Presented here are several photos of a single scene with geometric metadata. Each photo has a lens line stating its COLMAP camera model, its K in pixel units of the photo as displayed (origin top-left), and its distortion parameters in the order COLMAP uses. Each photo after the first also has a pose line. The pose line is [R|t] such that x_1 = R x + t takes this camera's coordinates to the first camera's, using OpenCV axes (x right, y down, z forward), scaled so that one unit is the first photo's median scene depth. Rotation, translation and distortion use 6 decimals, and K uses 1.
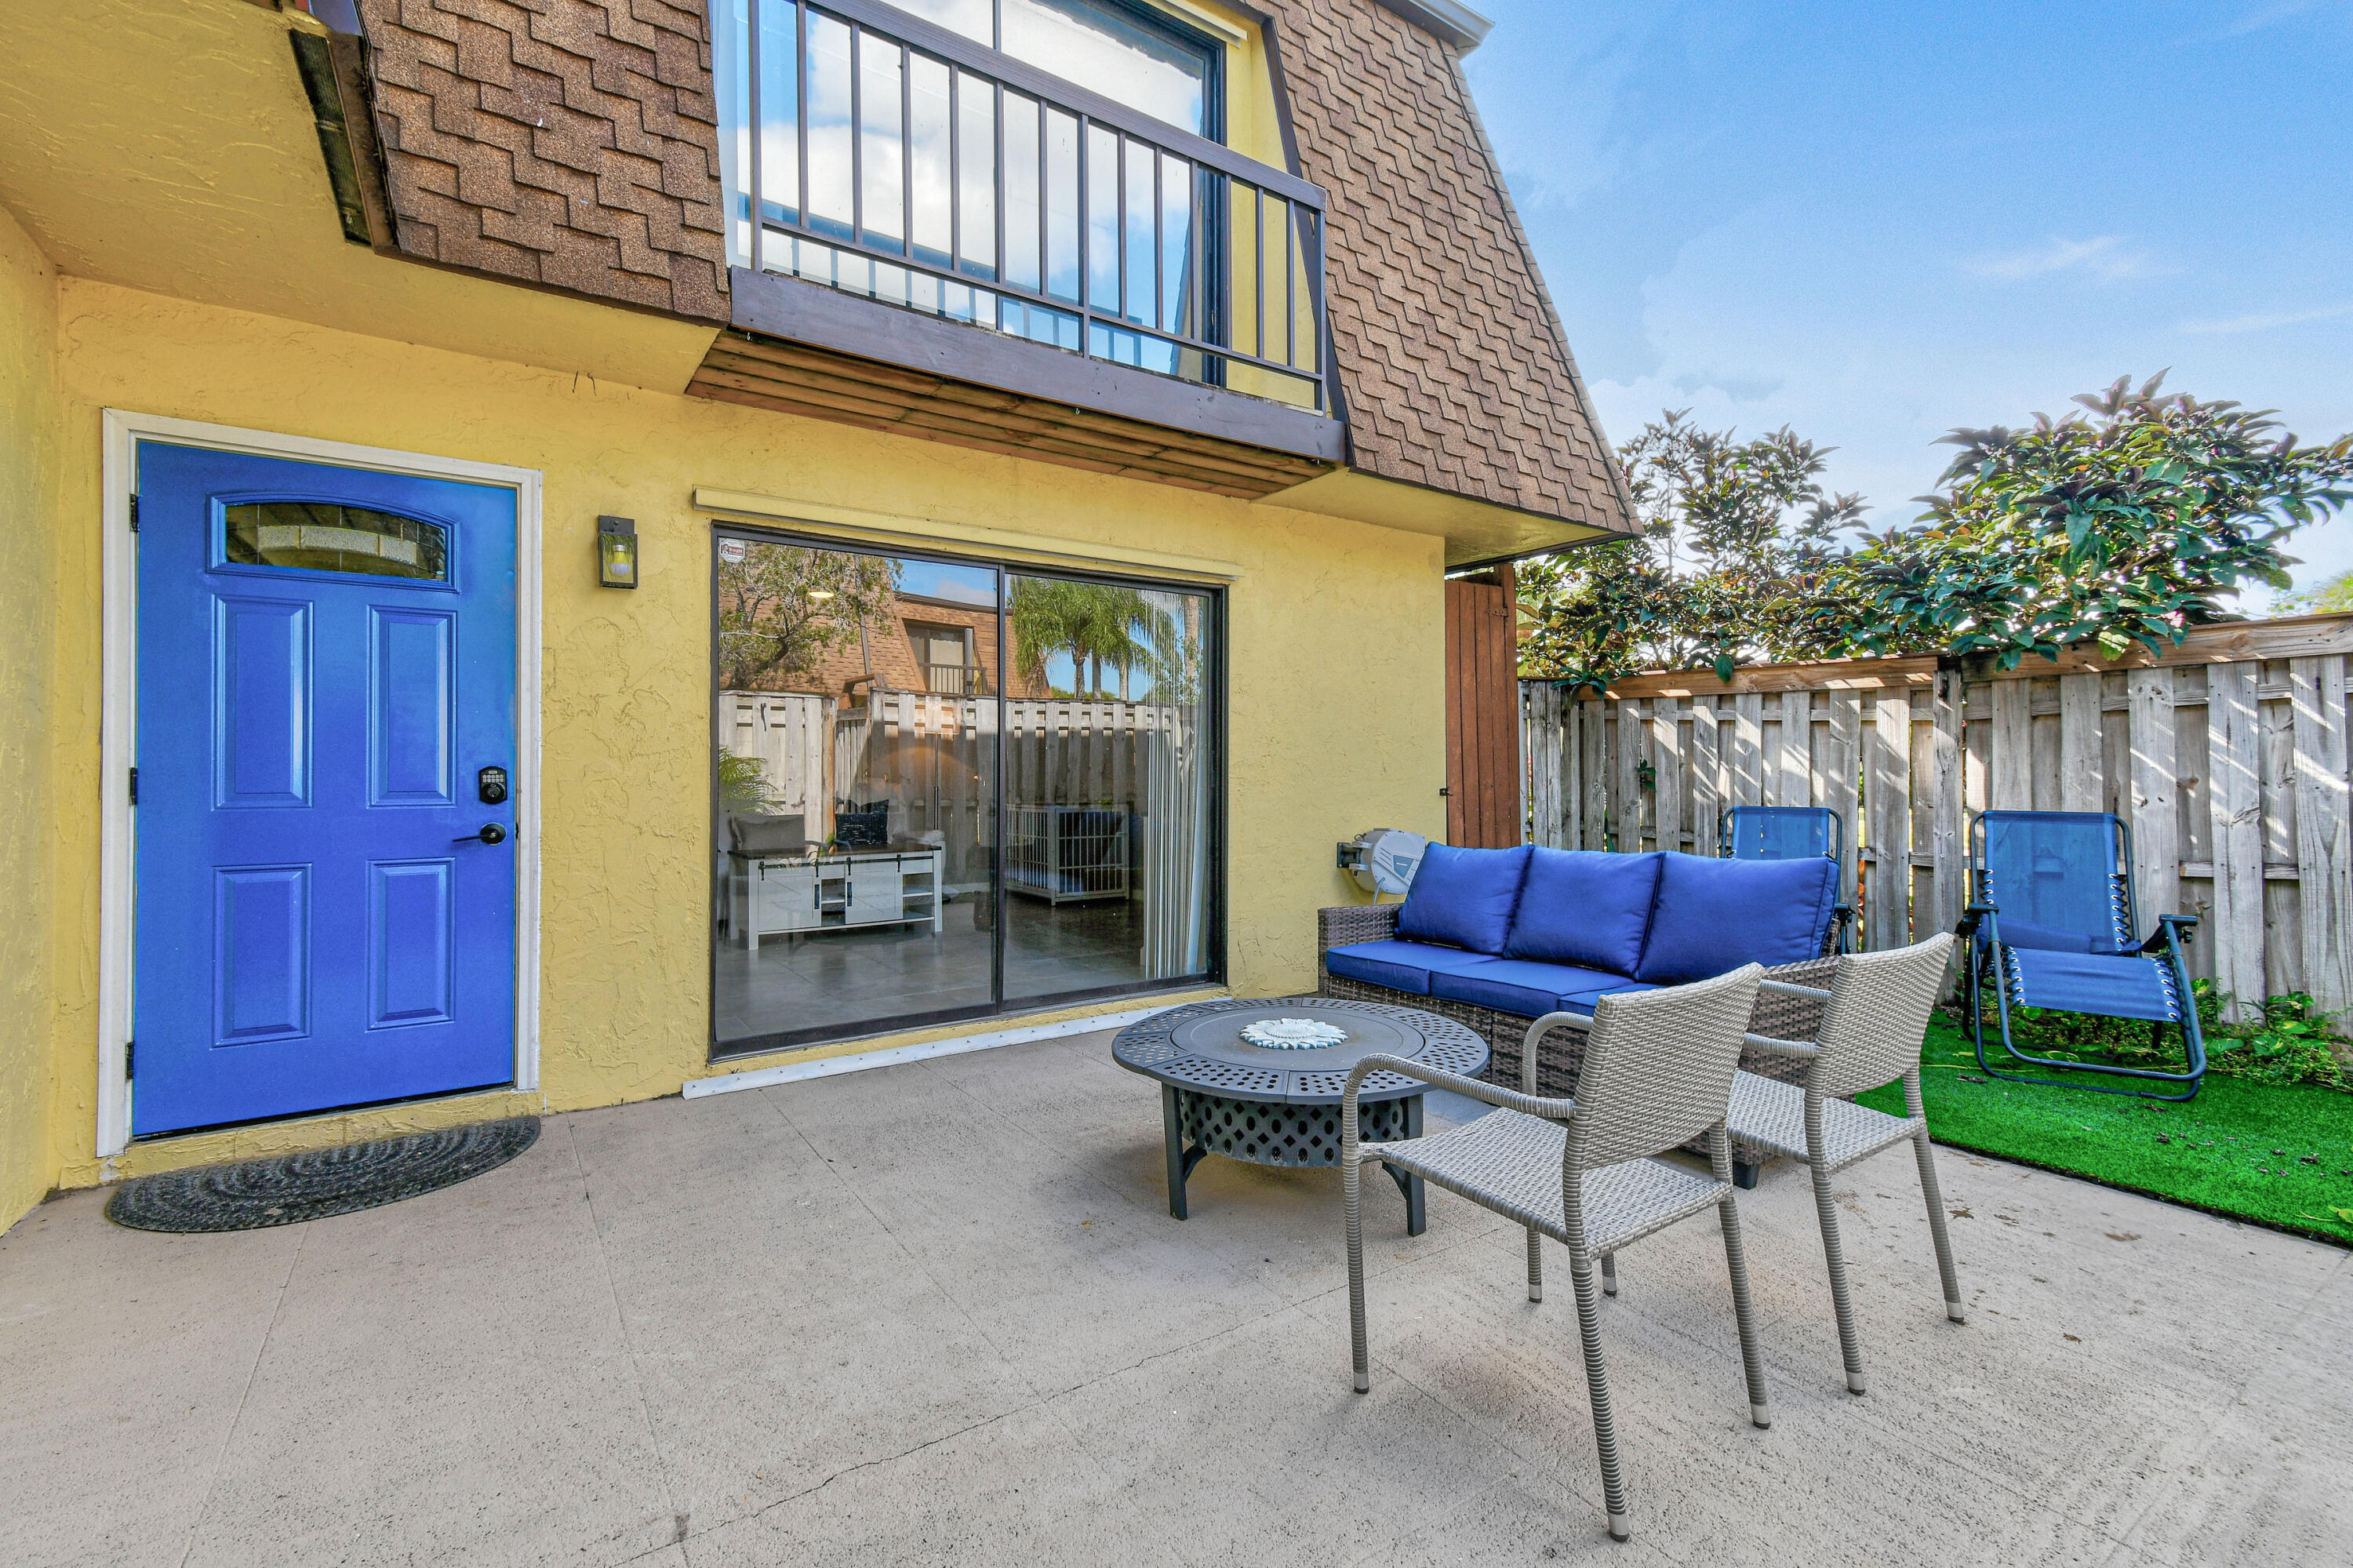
lens RADIAL K [[1028.6, 0, 1181.0], [0, 1028.6, 783.4], [0, 0, 1]] dist [0.025276, -0.009646]
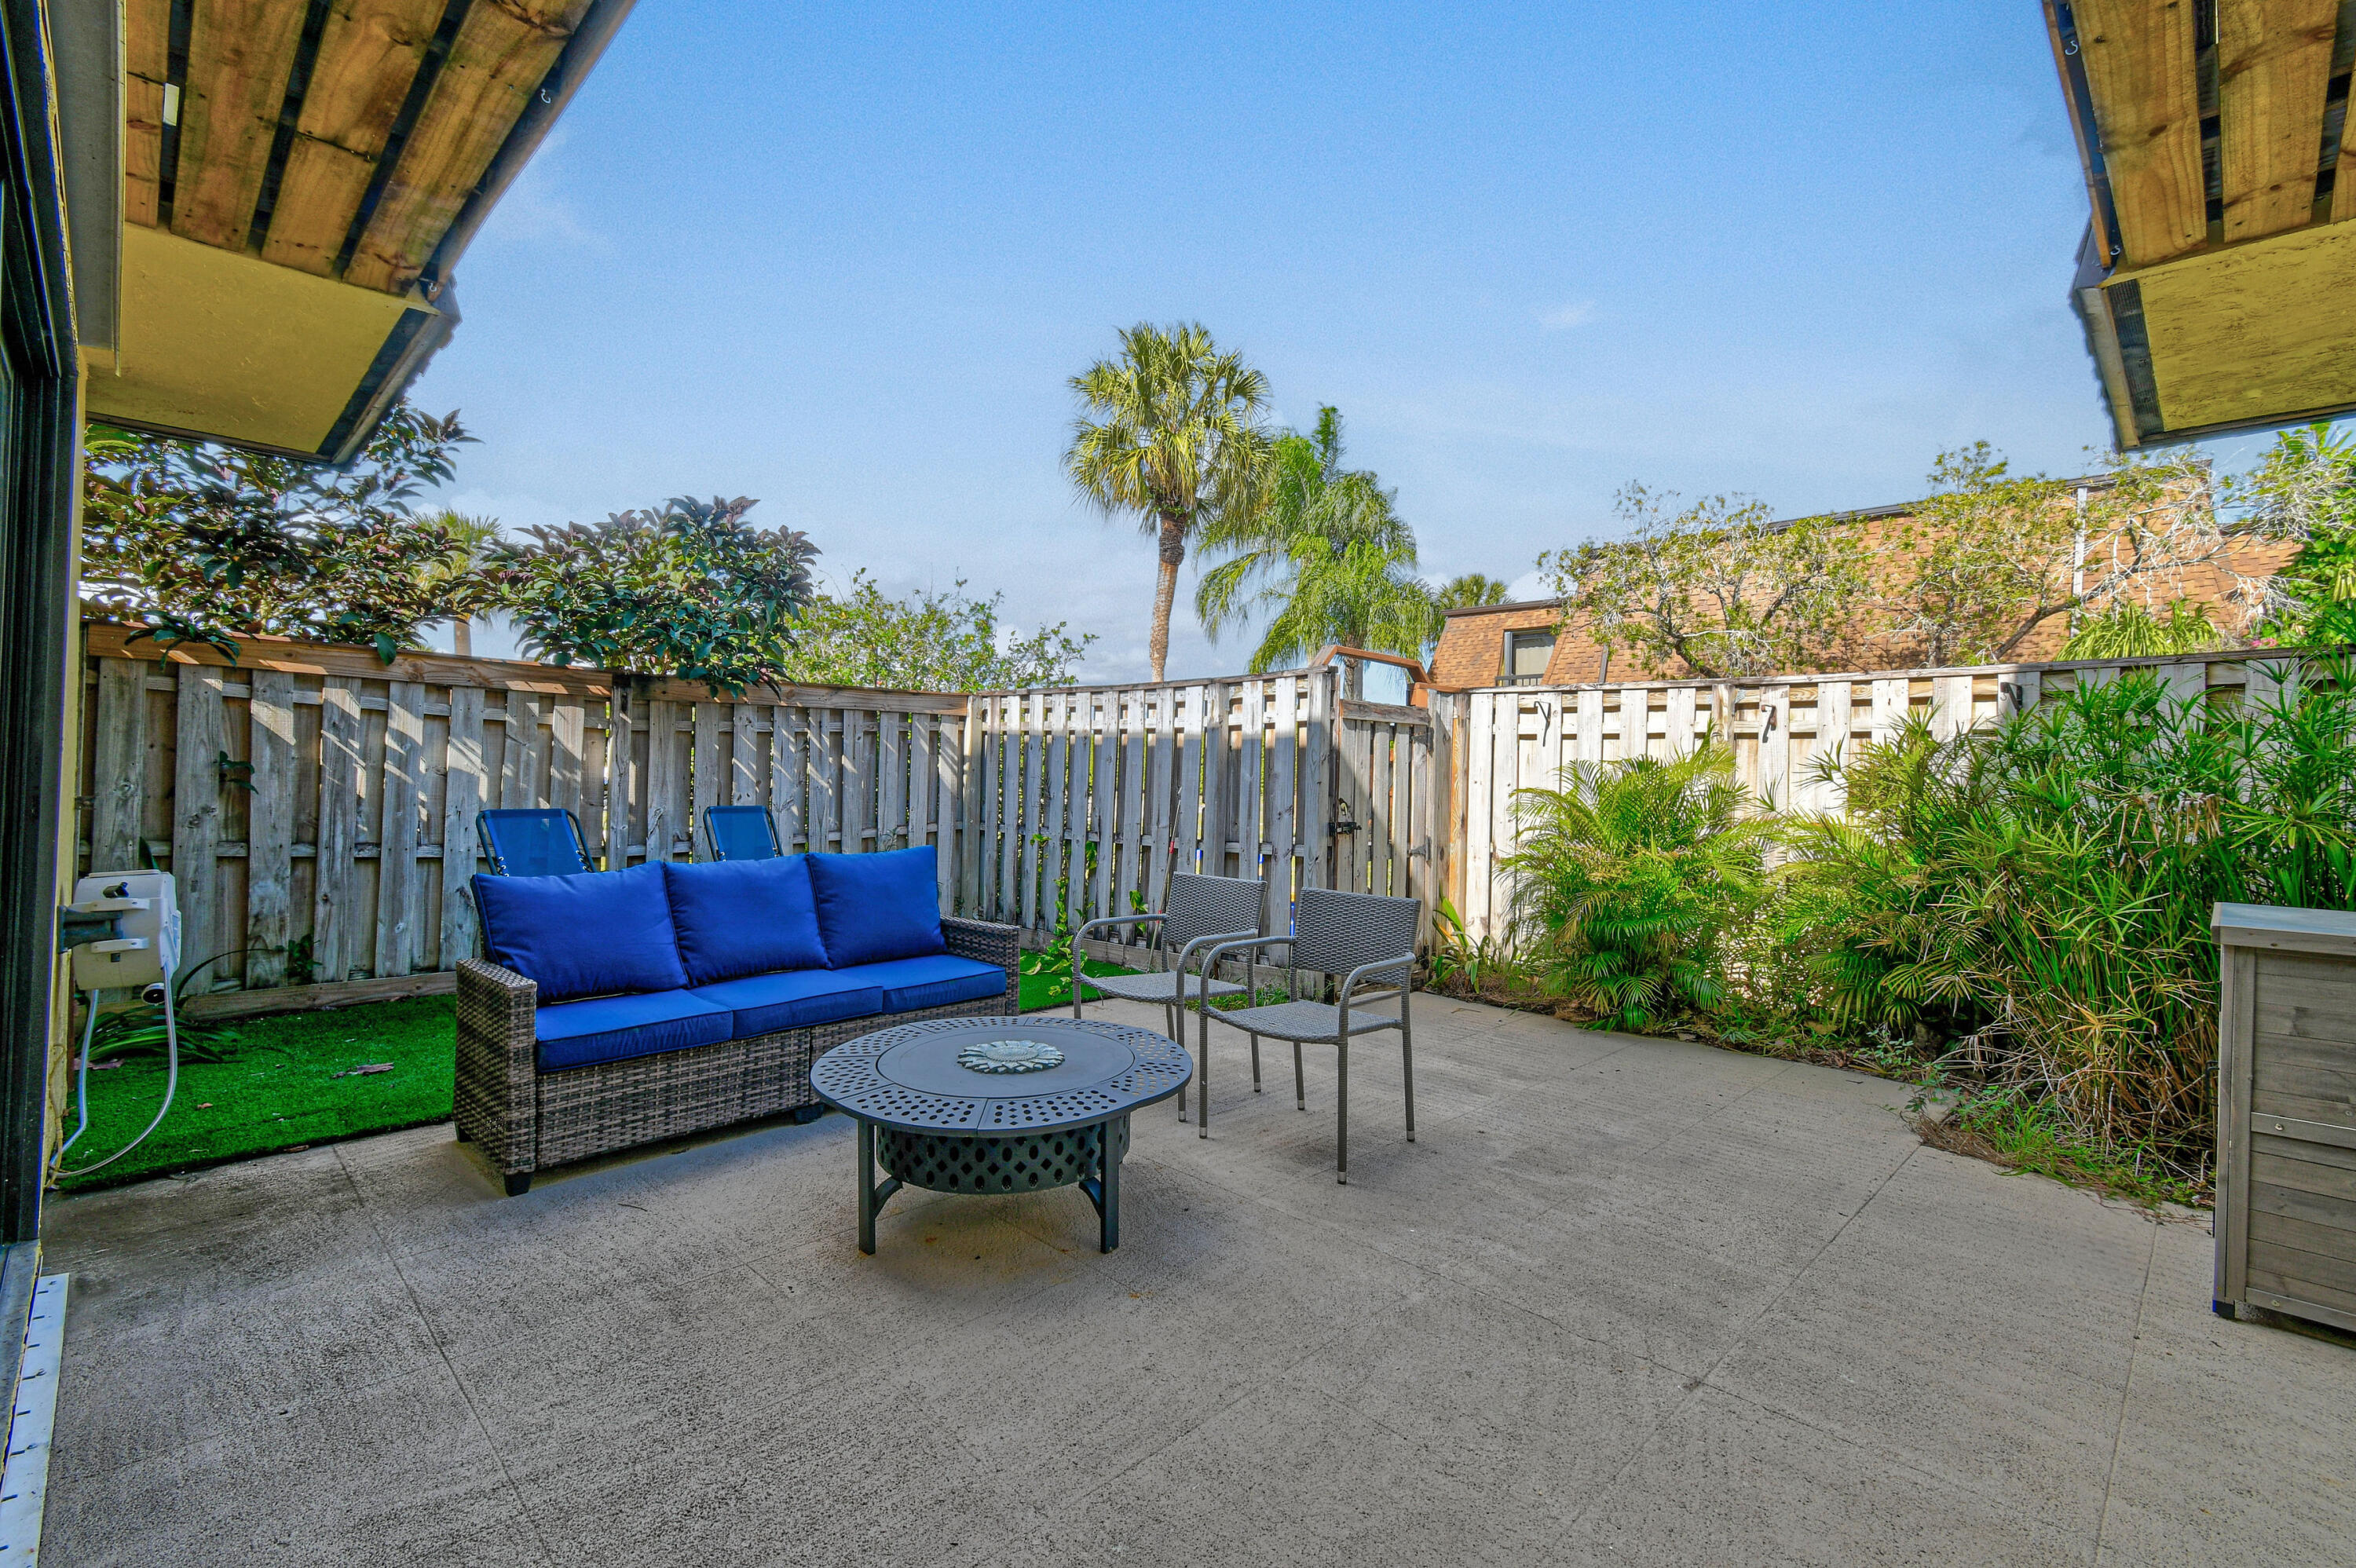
lens RADIAL K [[1022.5, 0, 1202.0], [0, 1022.5, 751.1], [0, 0, 1]] dist [0.008460, 0.000123]
pose [[-0.198799, 0.022829, 0.979774, -0.503935], [-0.007930, 0.999658, -0.024902, -0.012559], [-0.980008, -0.012720, -0.198550, 0.575879]]
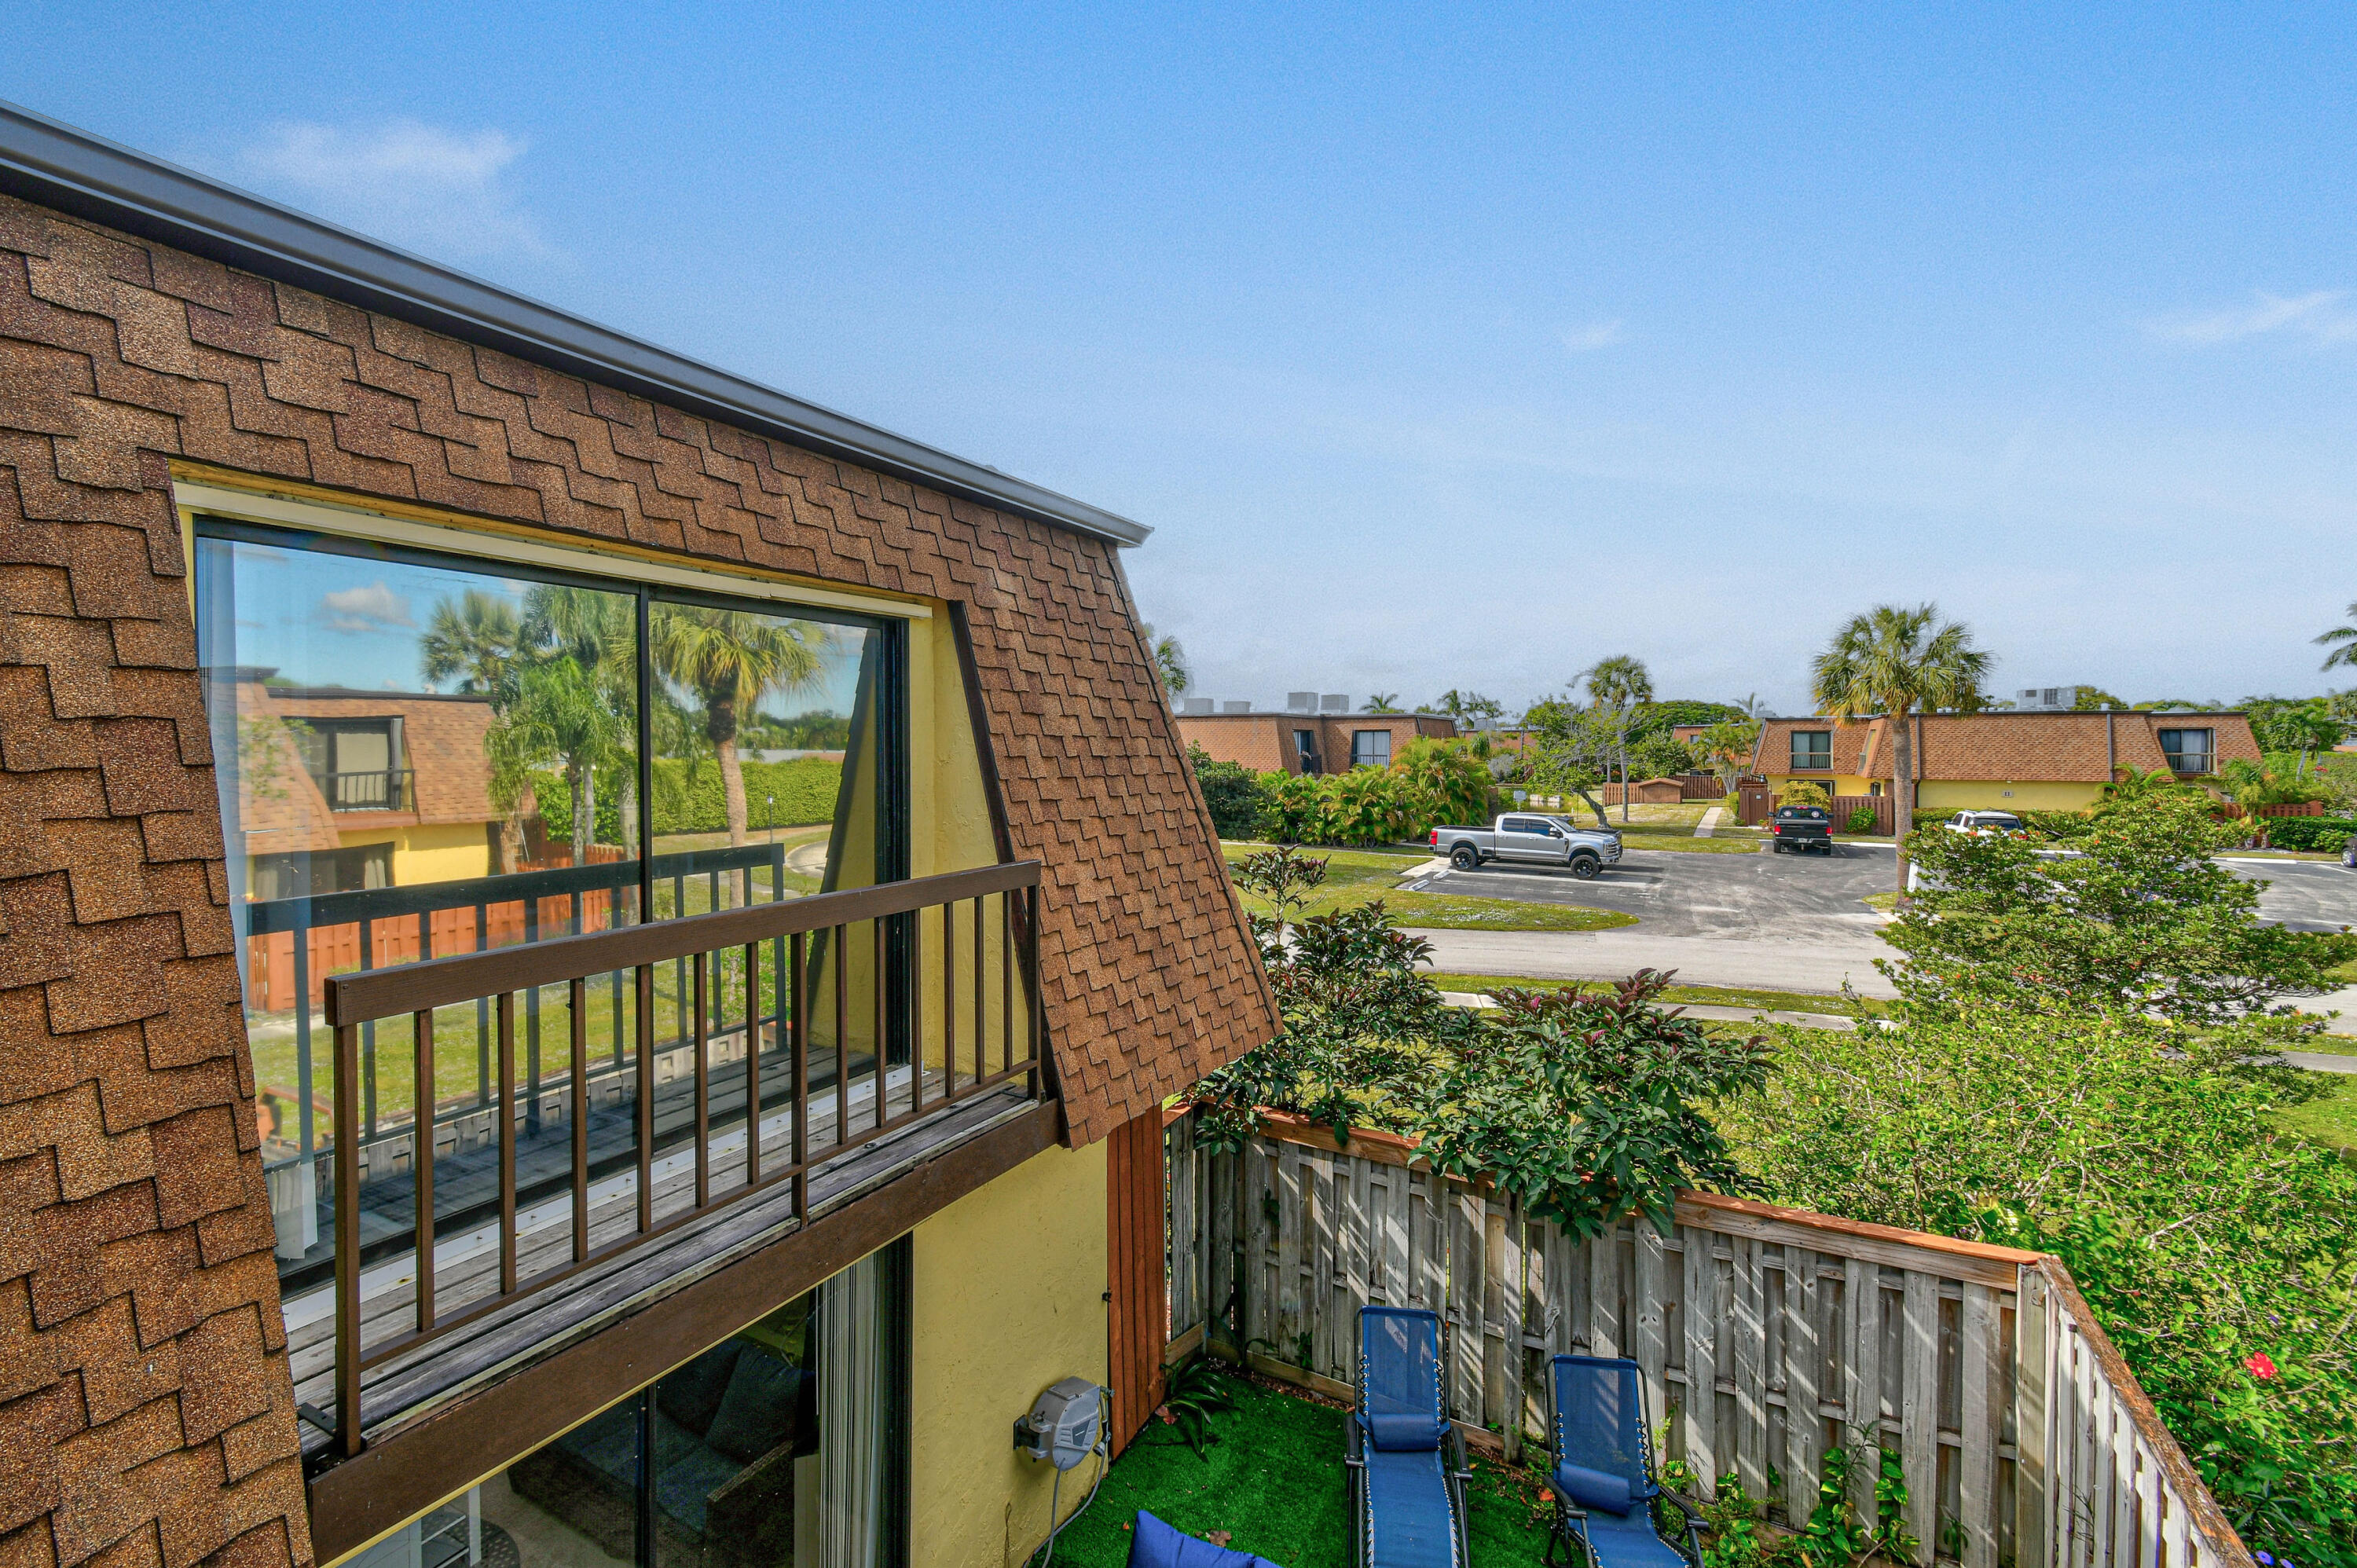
lens RADIAL K [[1040.9, 0, 1182.1], [0, 1040.9, 771.0], [0, 0, 1]] dist [0.008058, 0.000235]
pose [[0.892407, -0.005041, 0.451202, -0.147678], [-0.006240, 0.999704, 0.023512, -0.600404], [-0.451187, -0.023798, 0.892112, 0.103197]]
